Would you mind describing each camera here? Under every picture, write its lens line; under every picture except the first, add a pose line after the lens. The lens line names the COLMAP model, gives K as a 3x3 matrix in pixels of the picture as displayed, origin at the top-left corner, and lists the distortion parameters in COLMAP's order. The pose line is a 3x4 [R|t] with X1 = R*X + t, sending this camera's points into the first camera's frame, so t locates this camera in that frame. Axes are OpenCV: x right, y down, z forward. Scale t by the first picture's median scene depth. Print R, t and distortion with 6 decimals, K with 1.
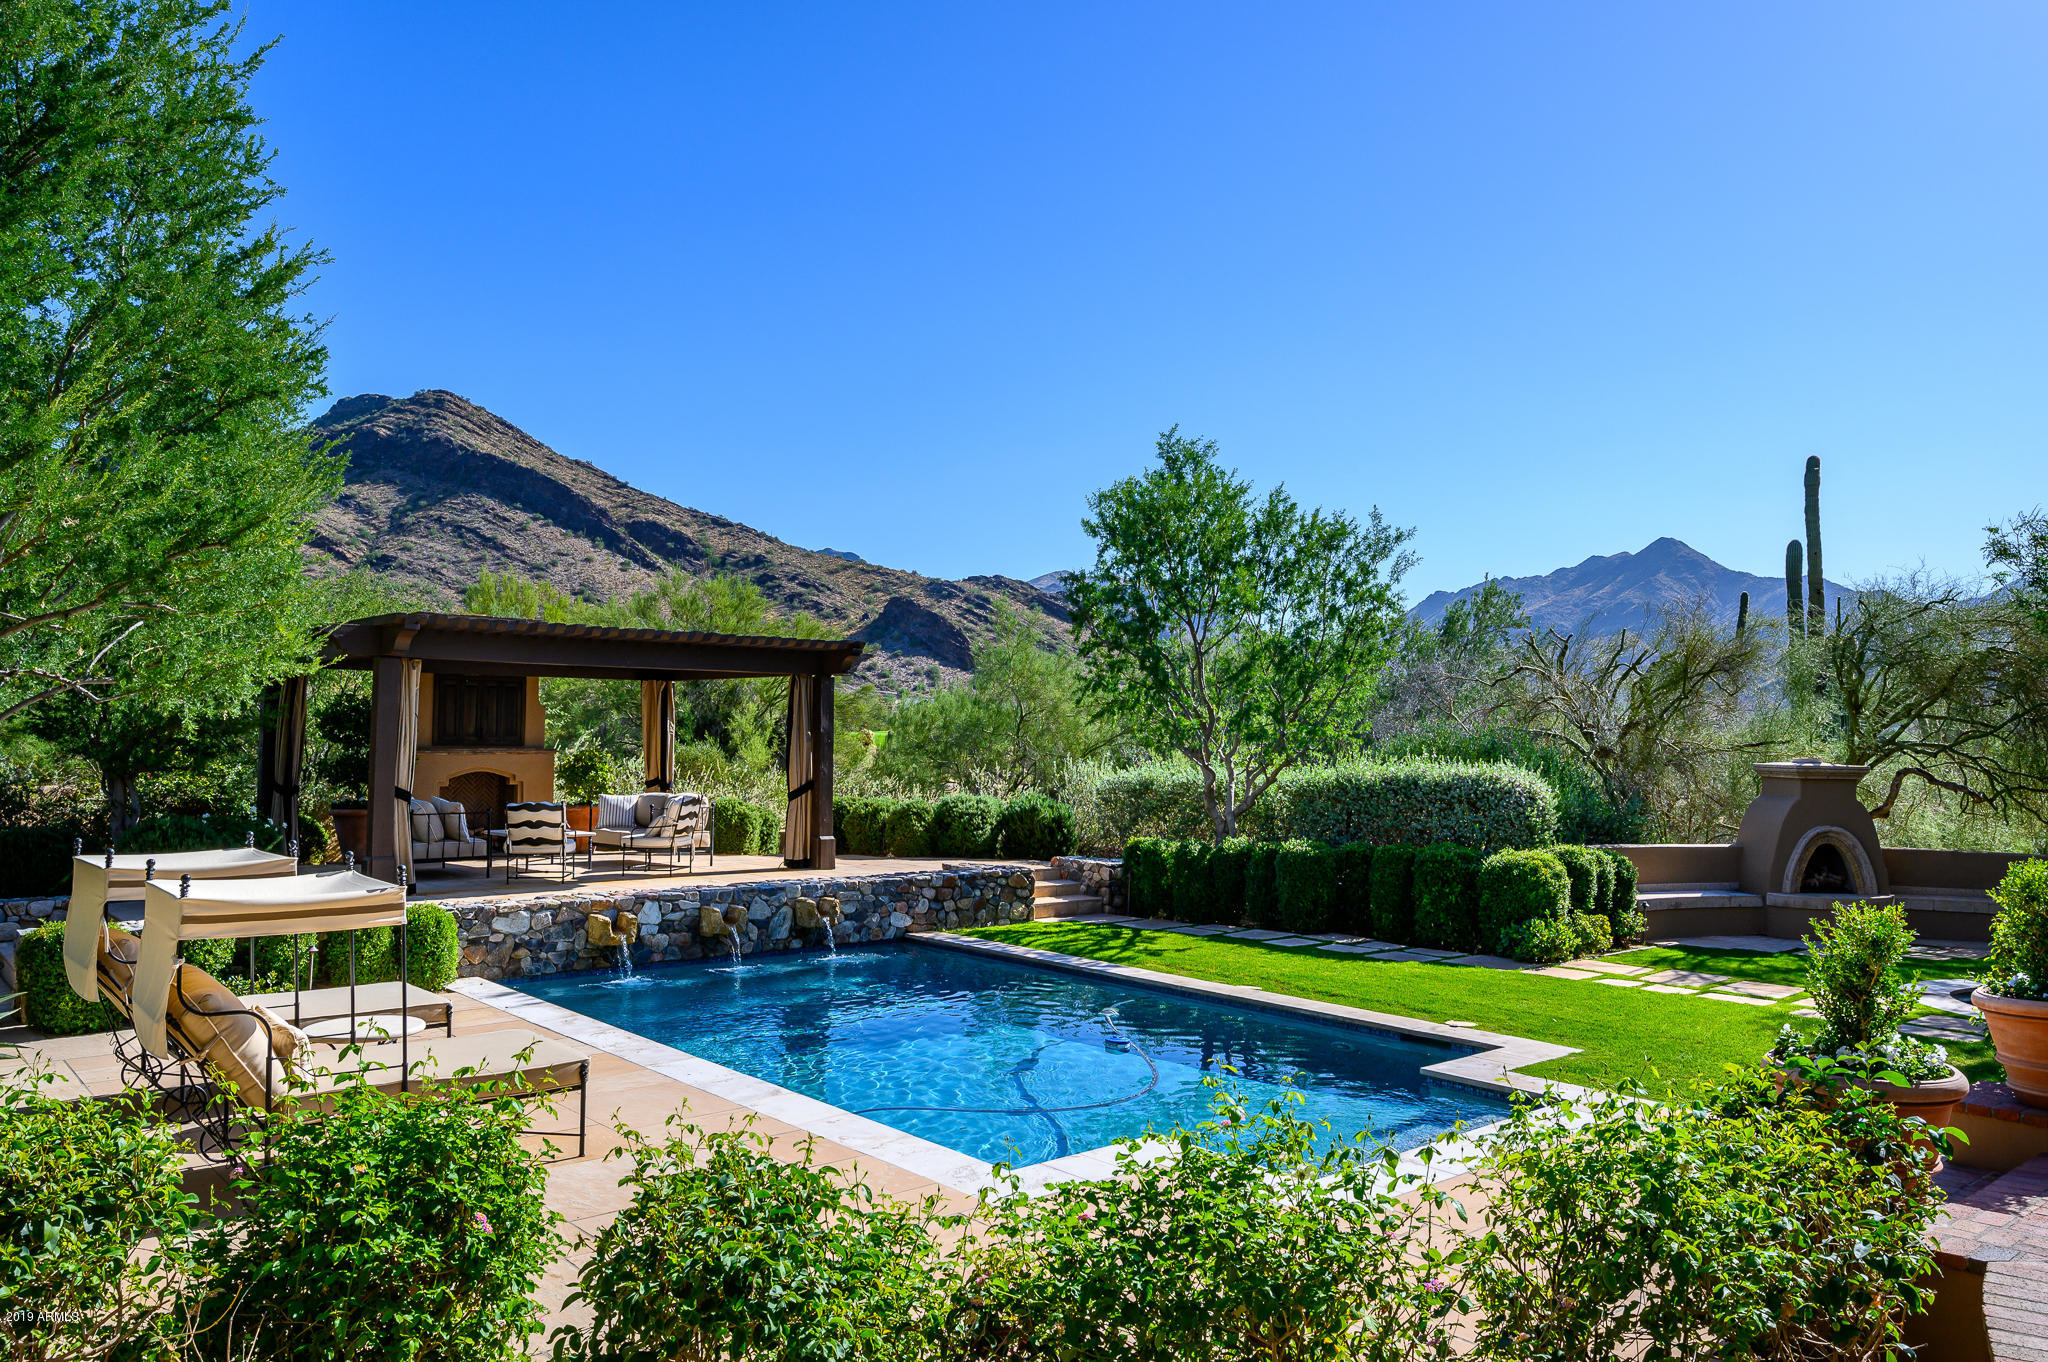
lens RADIAL K [[1450.7, 0, 1015.4], [0, 1450.7, 680.2], [0, 0, 1]] dist [-0.002100, 0.003040]
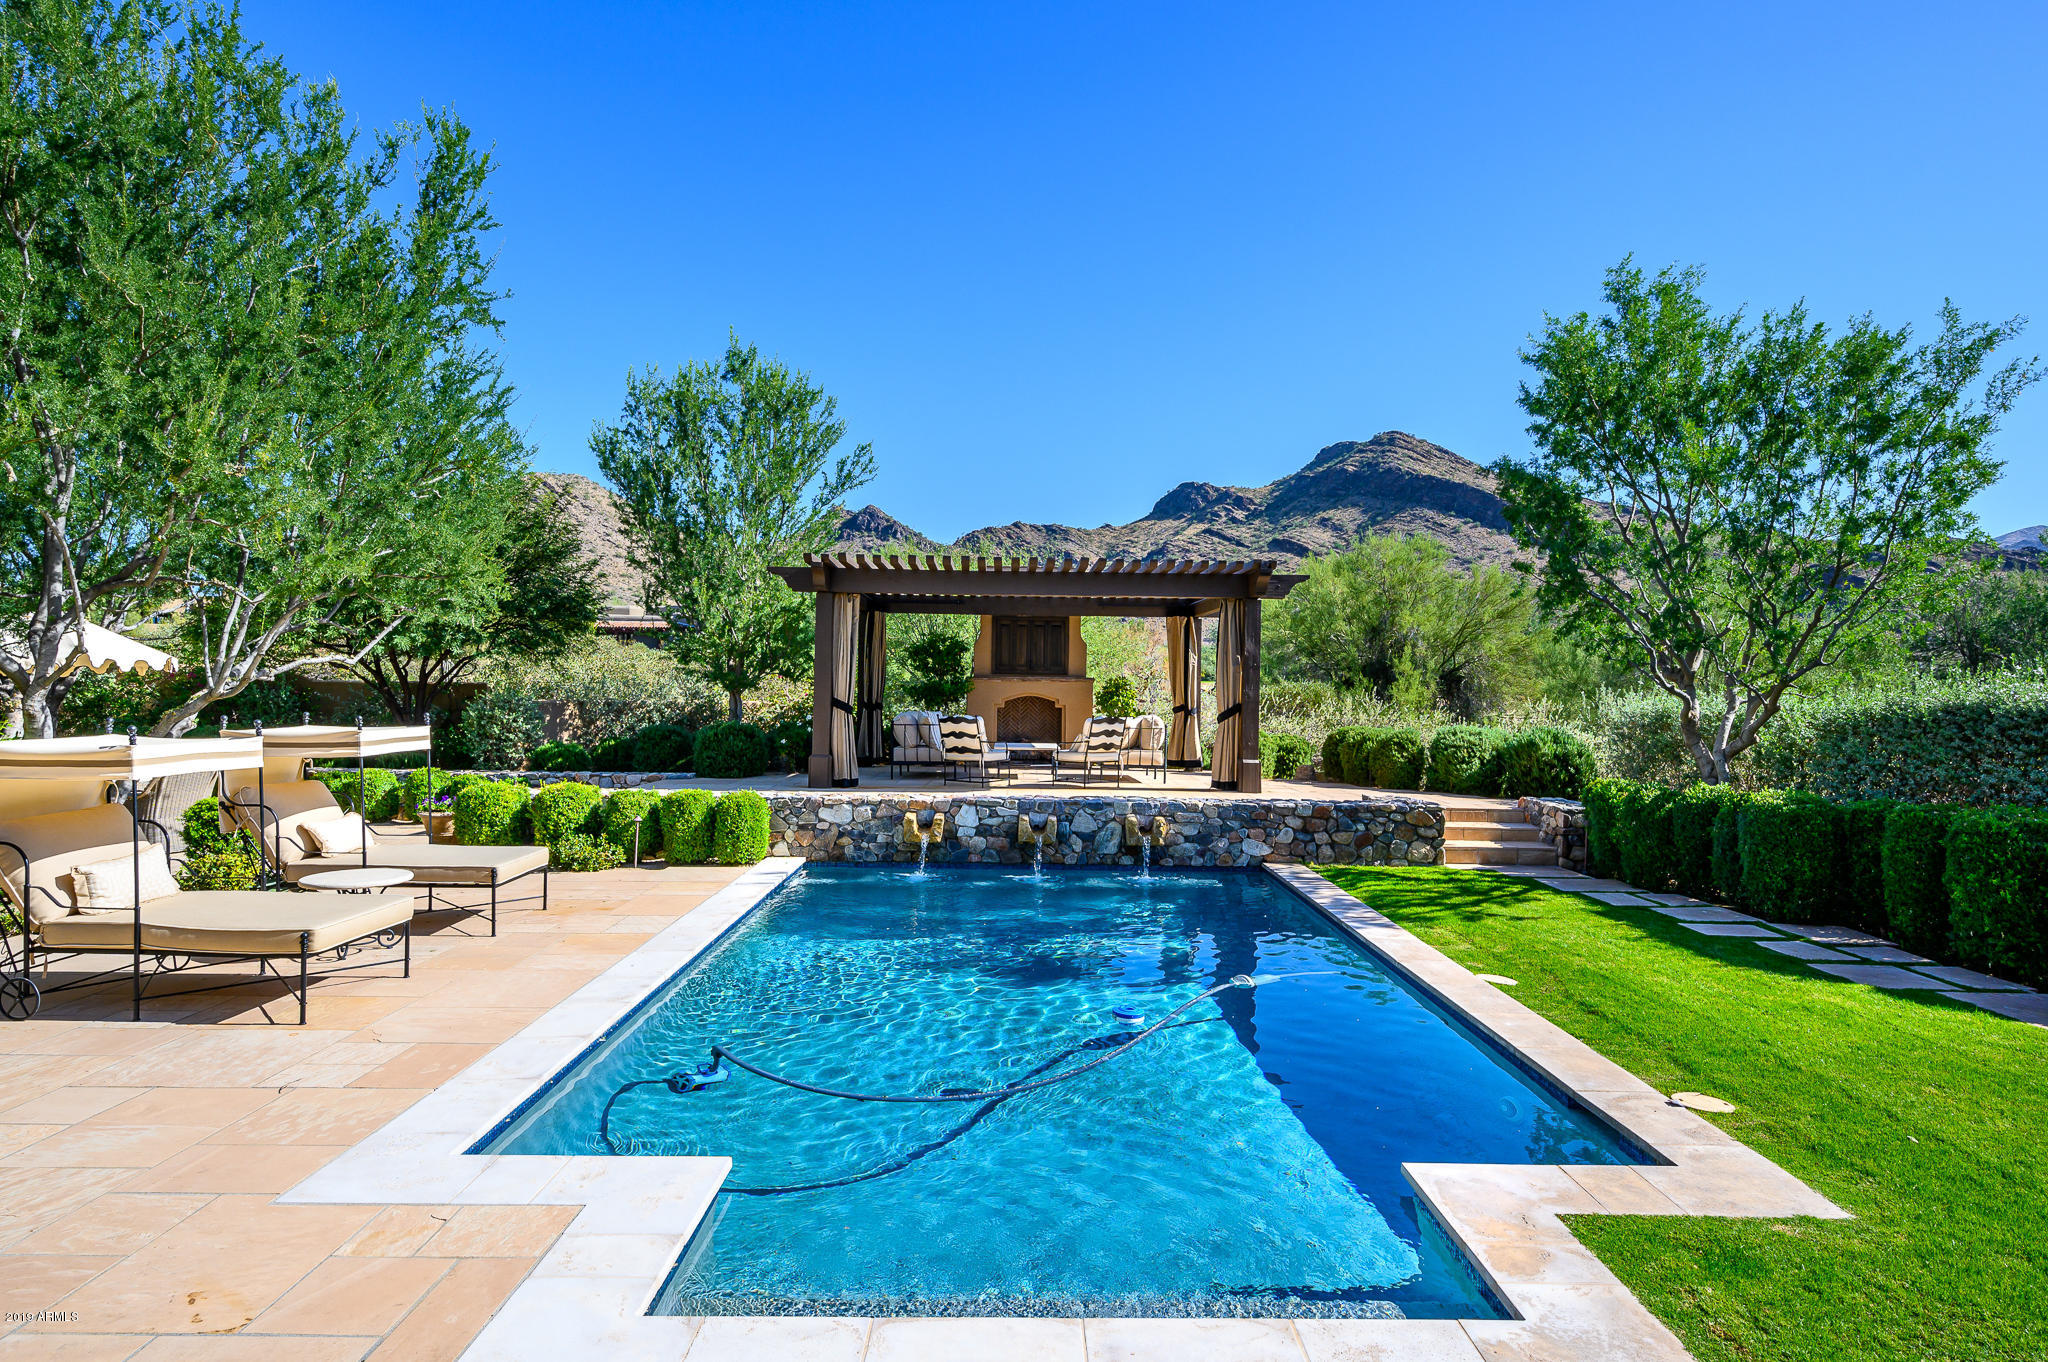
lens RADIAL K [[1116.8, 0, 1023.2], [0, 1116.8, 689.2], [0, 0, 1]] dist [-0.000435, -0.001554]
pose [[0.760139, 0.002129, -0.649757, 0.251387], [0.019141, 0.999487, 0.025667, 0.036715], [0.649479, -0.031947, 0.759709, 0.320078]]
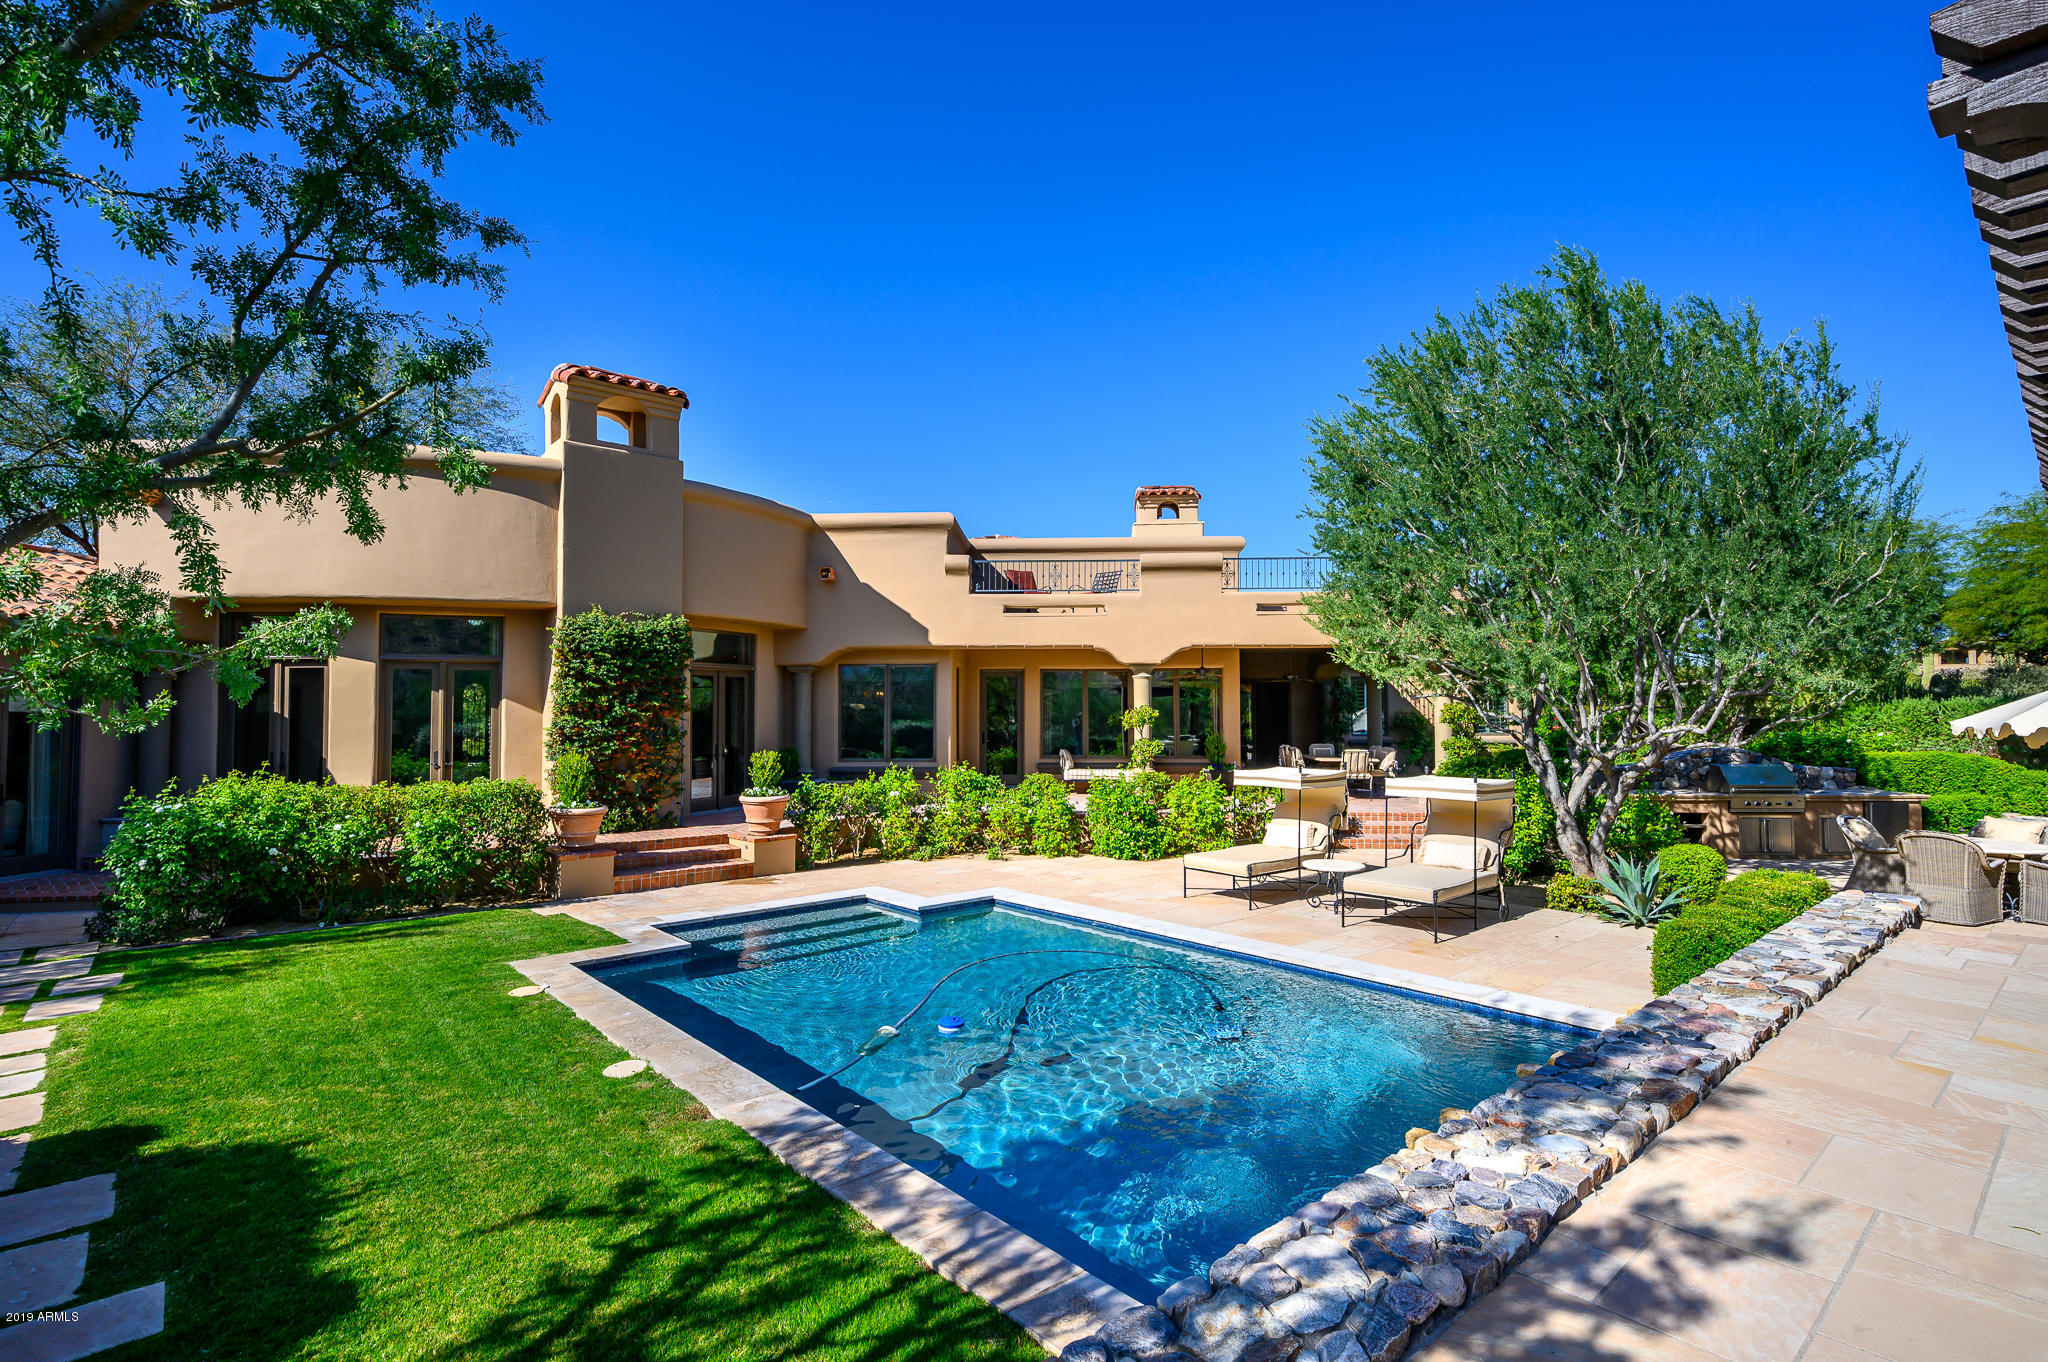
lens RADIAL K [[980.3, 0, 1017.8], [0, 980.3, 683.2], [0, 0, 1]] dist [0.000278, -0.000049]
pose [[-0.999940, -0.008927, 0.006407, -0.018073], [-0.009337, 0.997702, -0.067107, 0.045844], [-0.005794, -0.067163, -0.997725, 1.083620]]
